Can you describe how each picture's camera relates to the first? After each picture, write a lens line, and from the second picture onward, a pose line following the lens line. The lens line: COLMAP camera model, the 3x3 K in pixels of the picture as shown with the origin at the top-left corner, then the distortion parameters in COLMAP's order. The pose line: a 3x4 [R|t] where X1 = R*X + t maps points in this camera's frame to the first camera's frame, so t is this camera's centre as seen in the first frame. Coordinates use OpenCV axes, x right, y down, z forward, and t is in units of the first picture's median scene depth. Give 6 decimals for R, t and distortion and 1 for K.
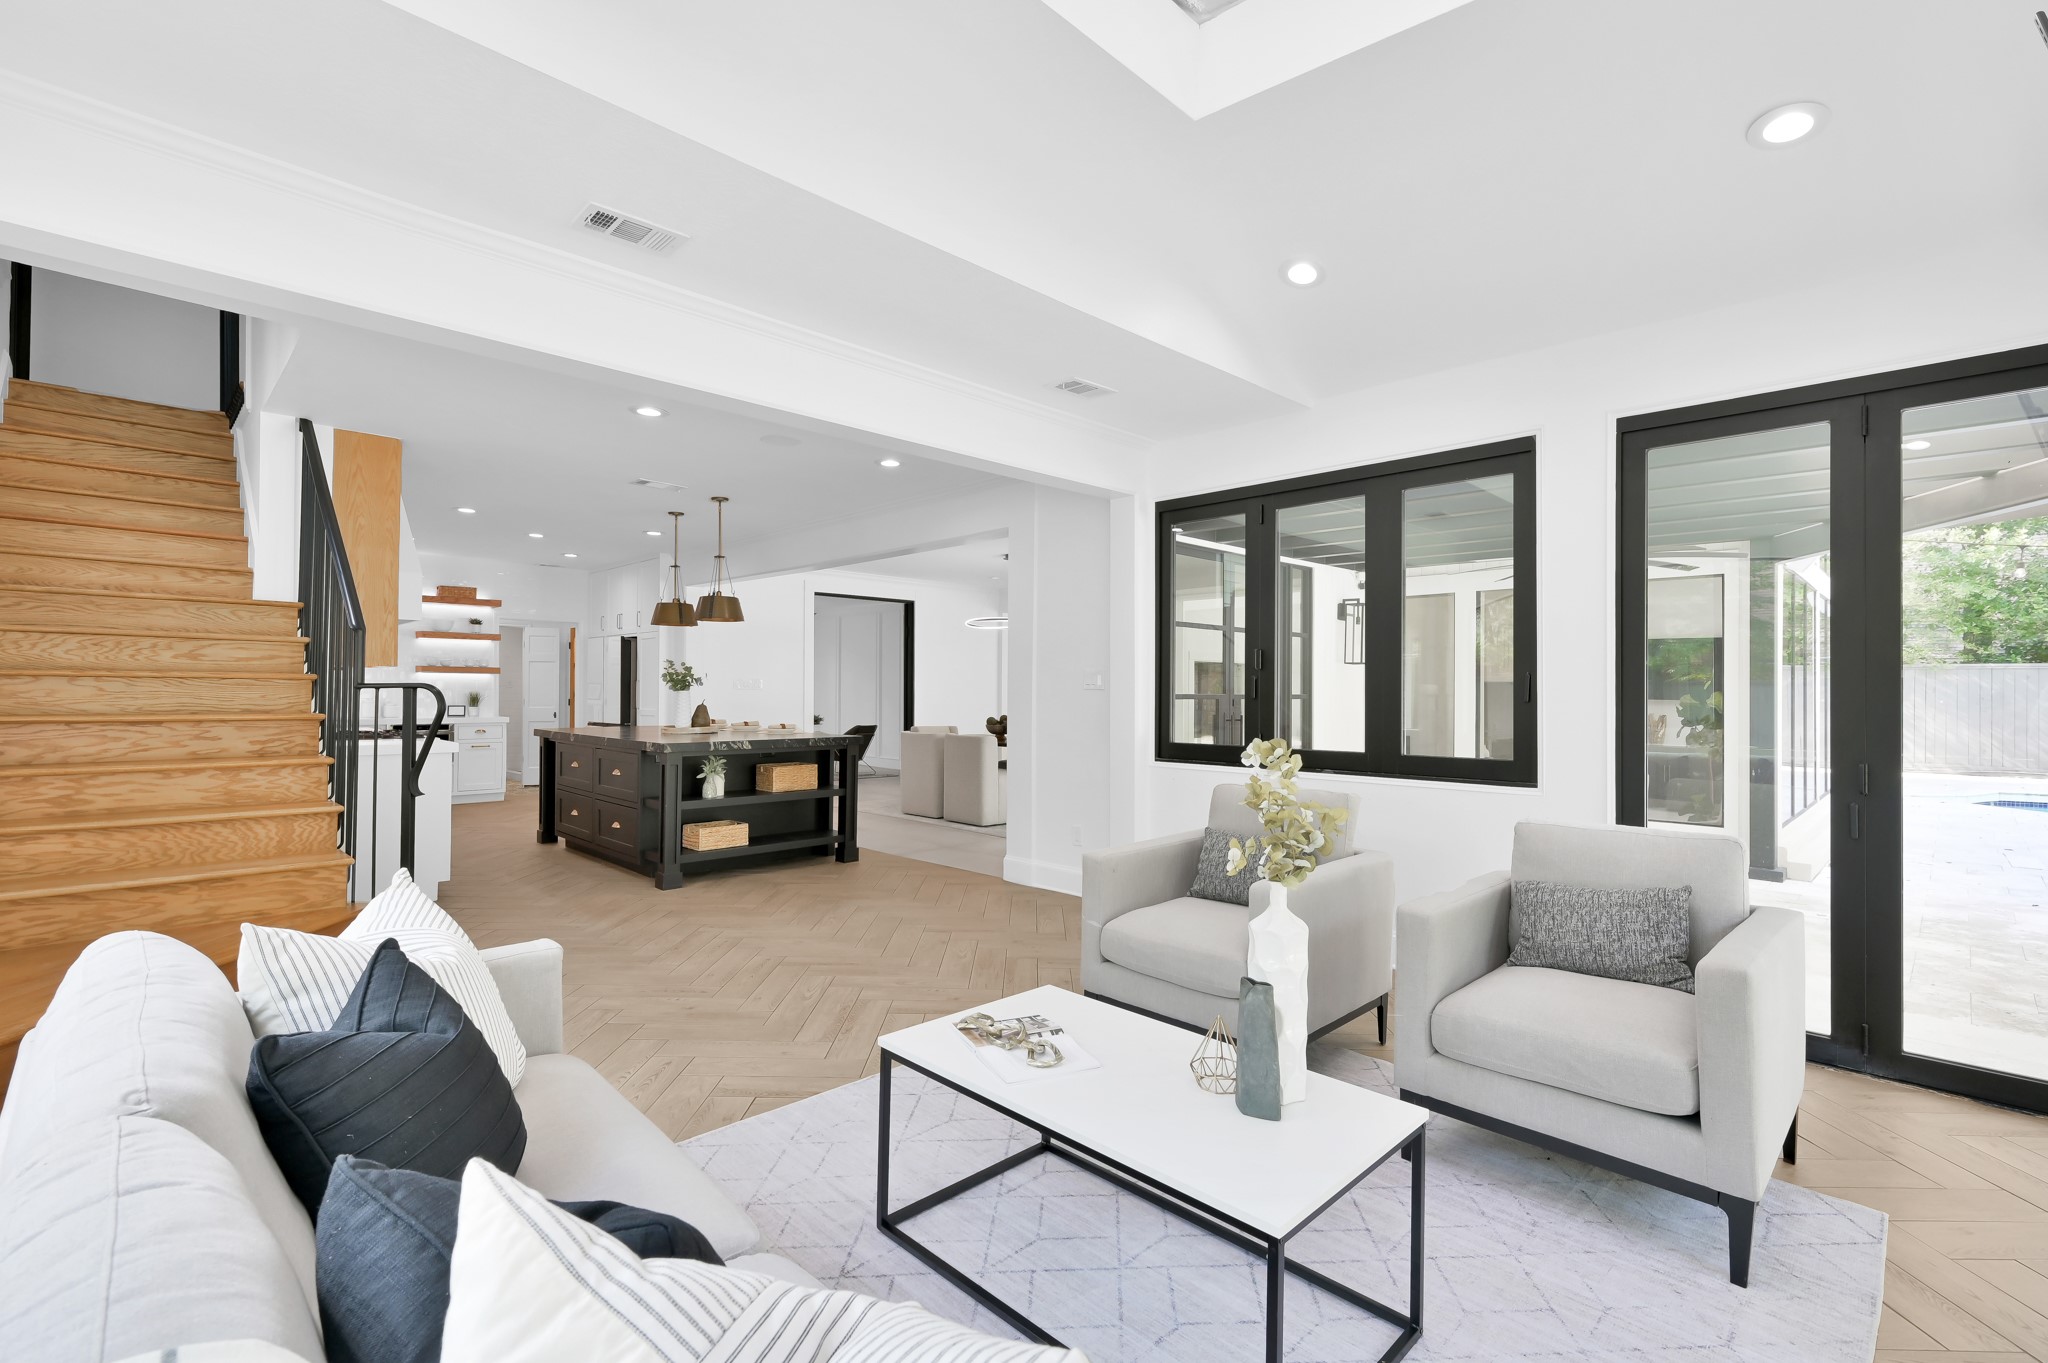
lens RADIAL K [[936.4, 0, 1024.4], [0, 936.4, 678.6], [0, 0, 1]] dist [0.001124, -0.000477]
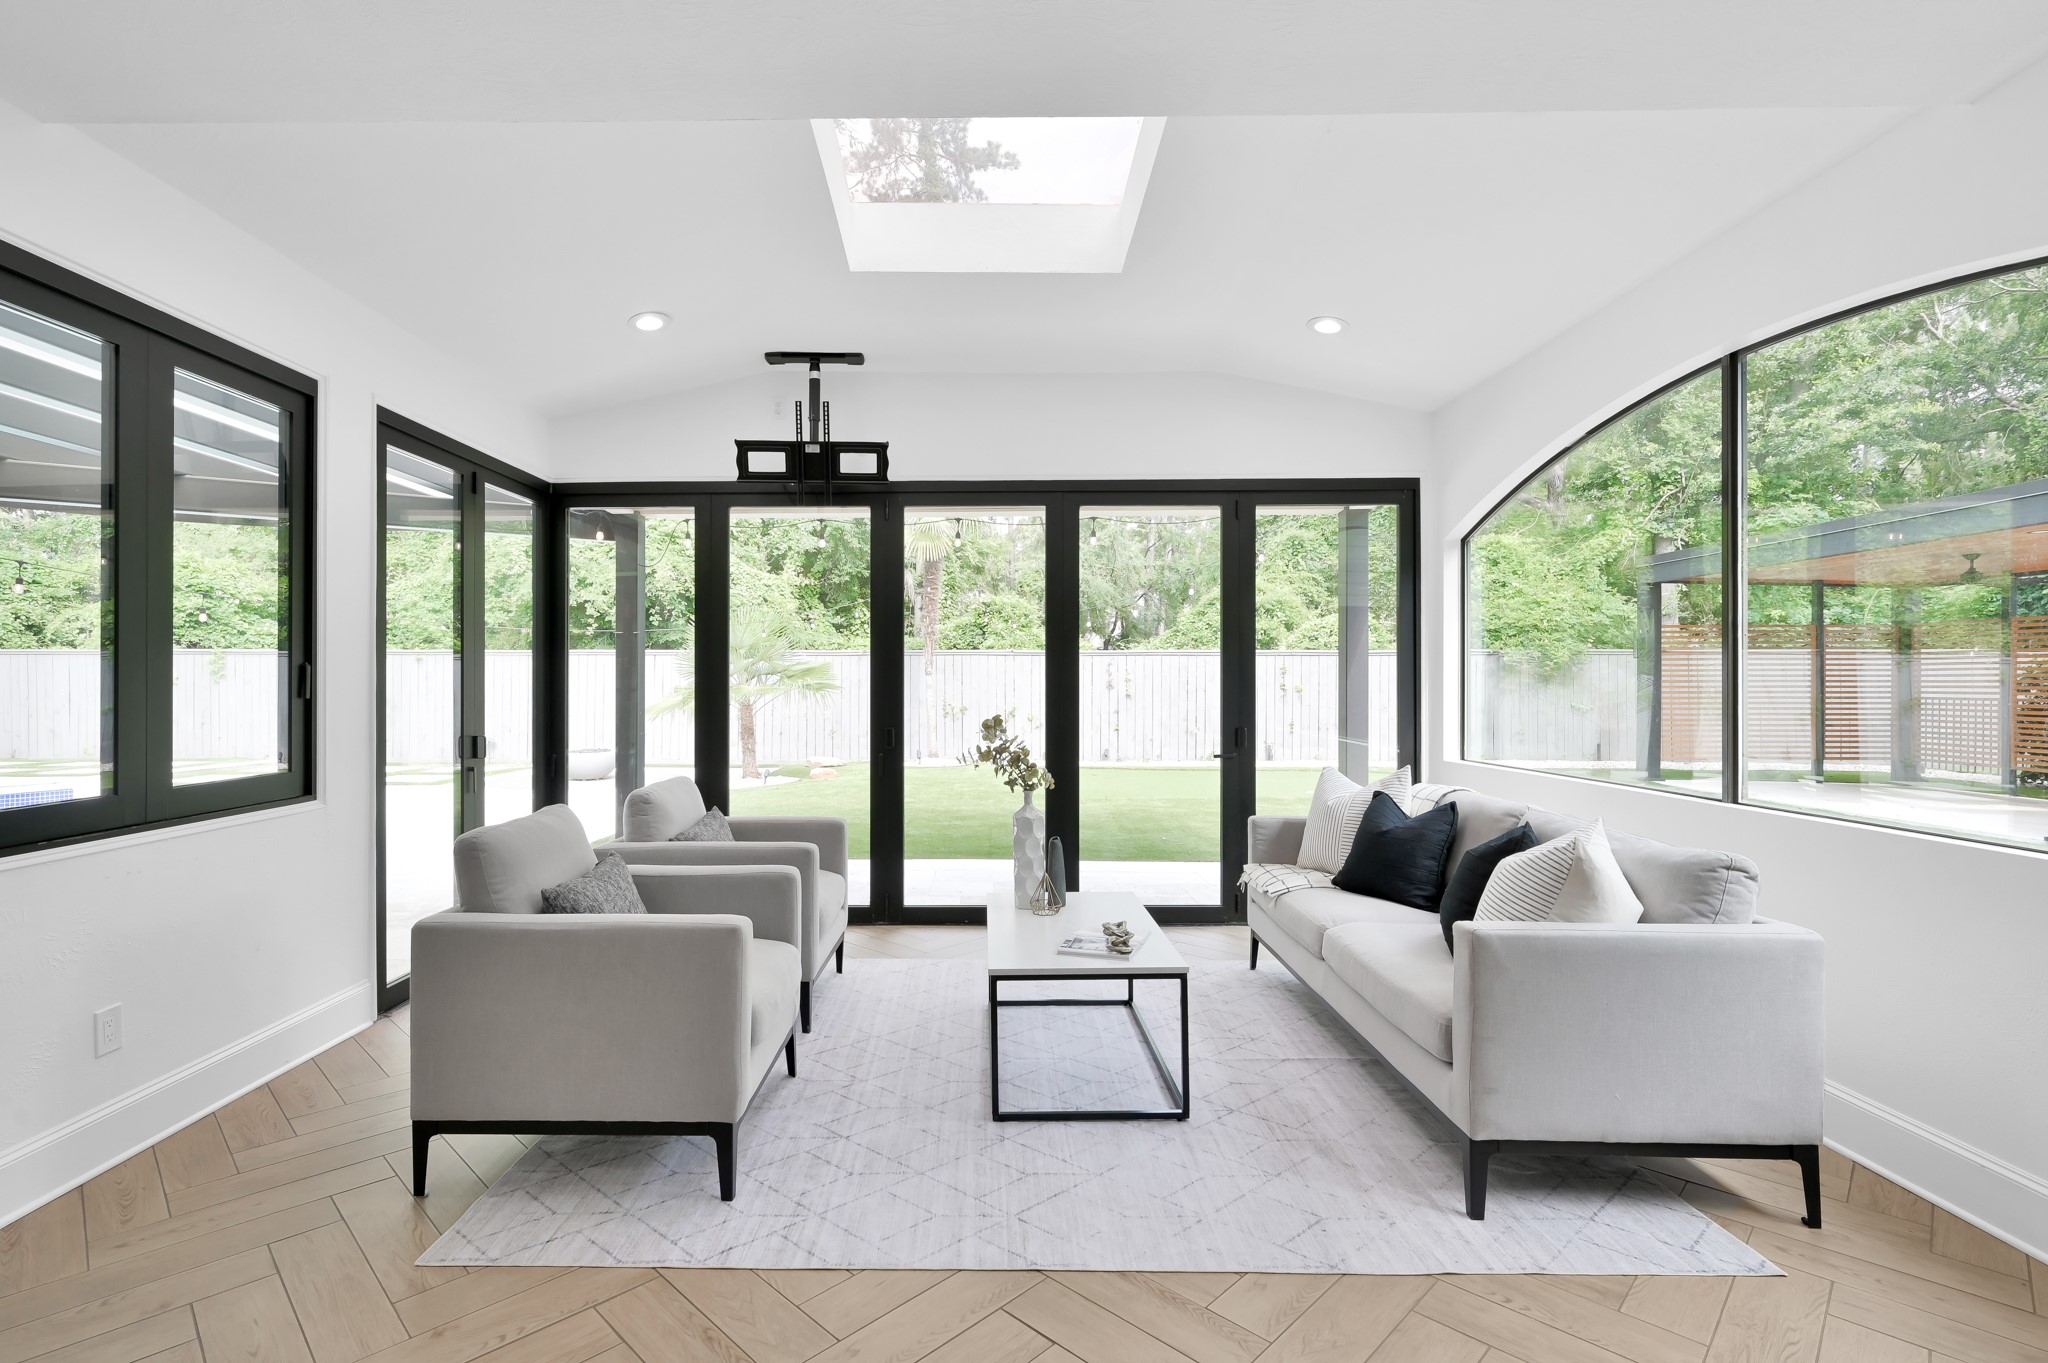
lens RADIAL K [[936.4, 0, 1016.7], [0, 936.4, 682.9], [0, 0, 1]] dist [0.001124, -0.000477]
pose [[-0.734089, 0.001071, 0.679053, -0.476211], [-0.005117, 0.999962, -0.007110, 0.015046], [-0.679034, -0.008694, -0.734055, 1.188183]]
